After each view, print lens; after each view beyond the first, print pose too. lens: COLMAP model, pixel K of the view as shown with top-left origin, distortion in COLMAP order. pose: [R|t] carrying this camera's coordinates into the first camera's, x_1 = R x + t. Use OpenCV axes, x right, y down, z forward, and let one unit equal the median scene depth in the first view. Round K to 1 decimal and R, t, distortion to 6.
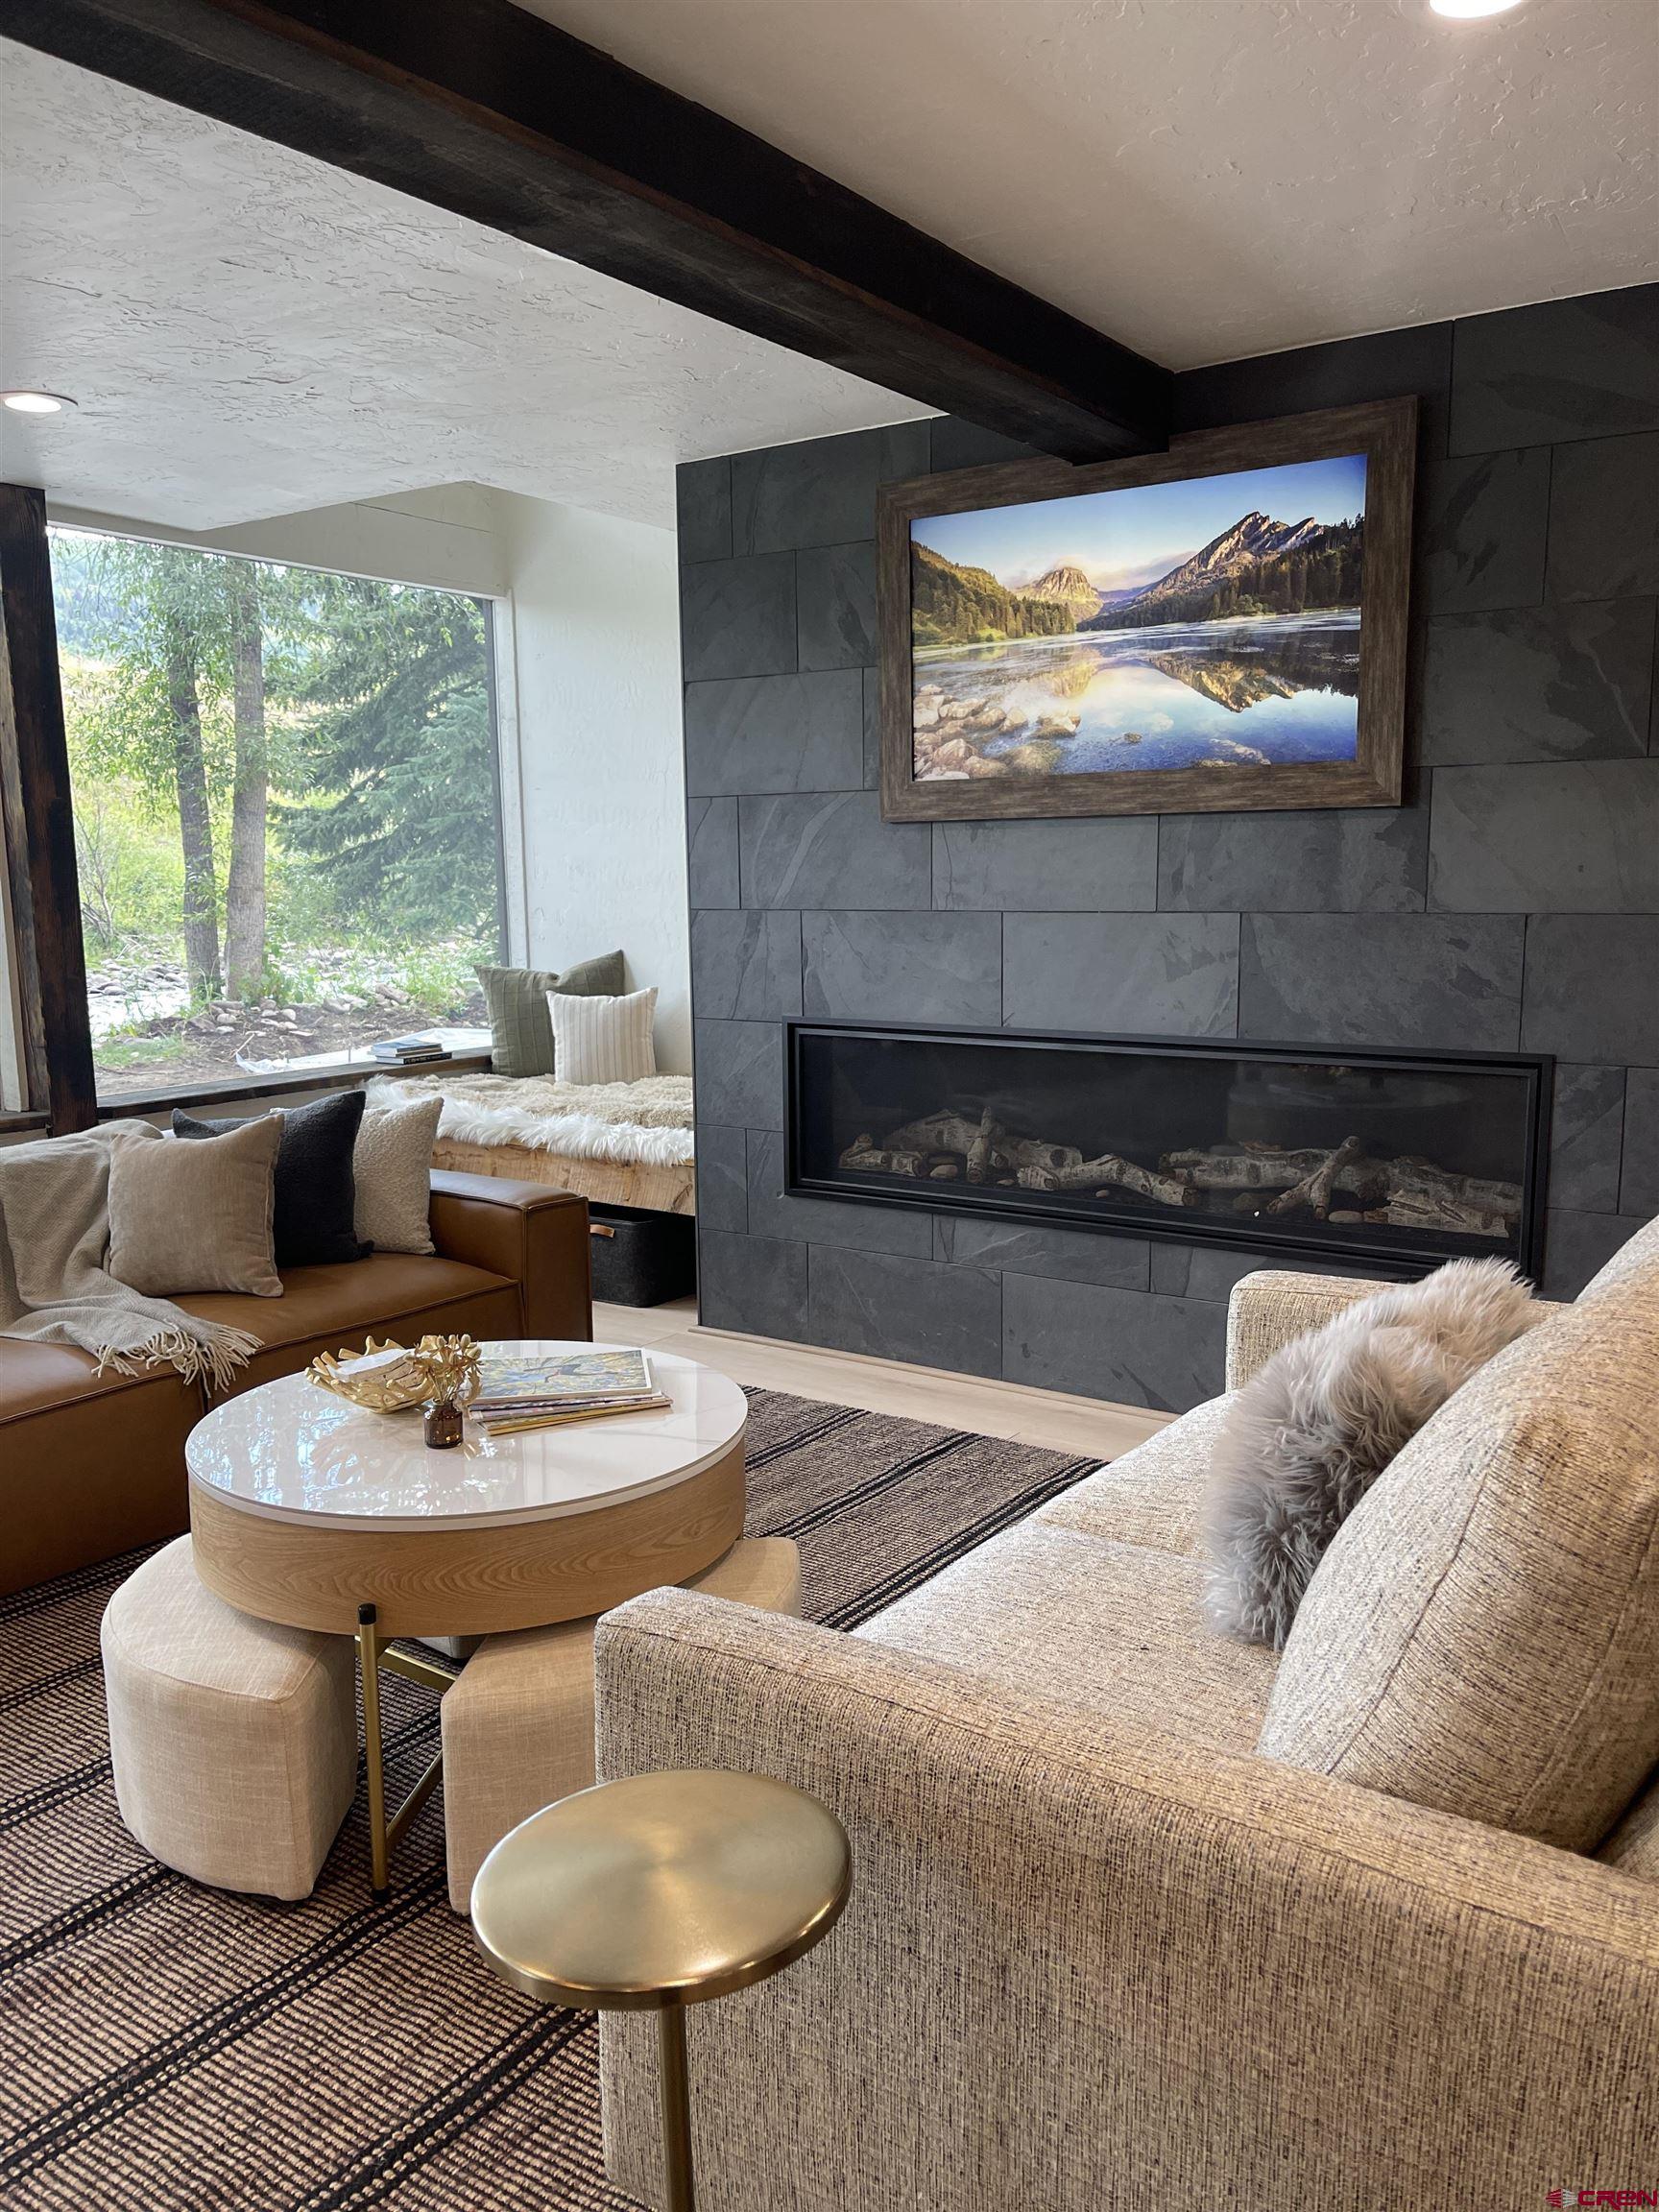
lens RADIAL K [[1649.8, 0, 838.8], [0, 1649.8, 1101.6], [0, 0, 1]] dist [0.038152, -0.000922]
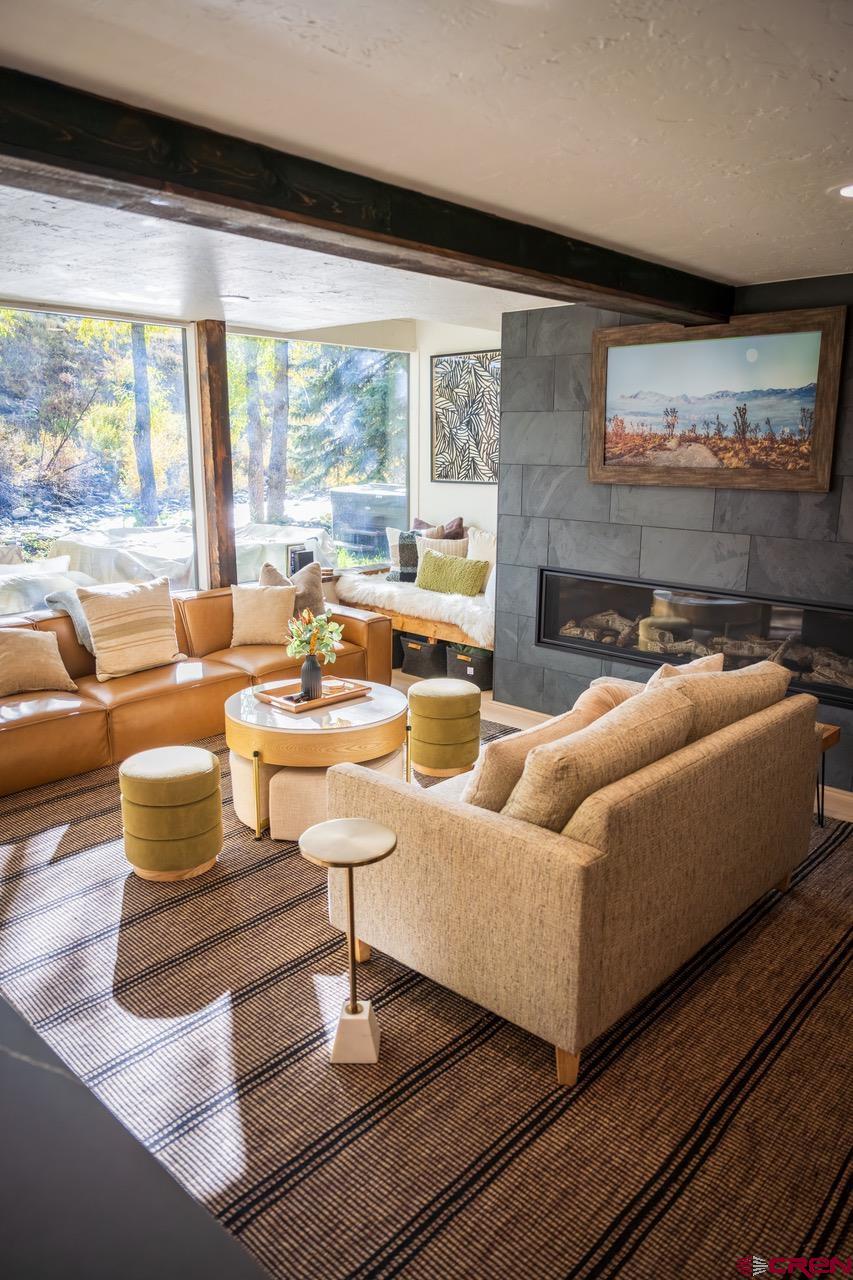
lens RADIAL K [[870.7, 0, 423.9], [0, 870.7, 647.1], [0, 0, 1]] dist [-0.001151, 0.001070]
pose [[0.987666, 0.052120, -0.147647, -0.008277], [-0.037284, 0.994134, 0.101528, -0.064965], [0.152072, -0.094771, 0.983815, -0.214567]]
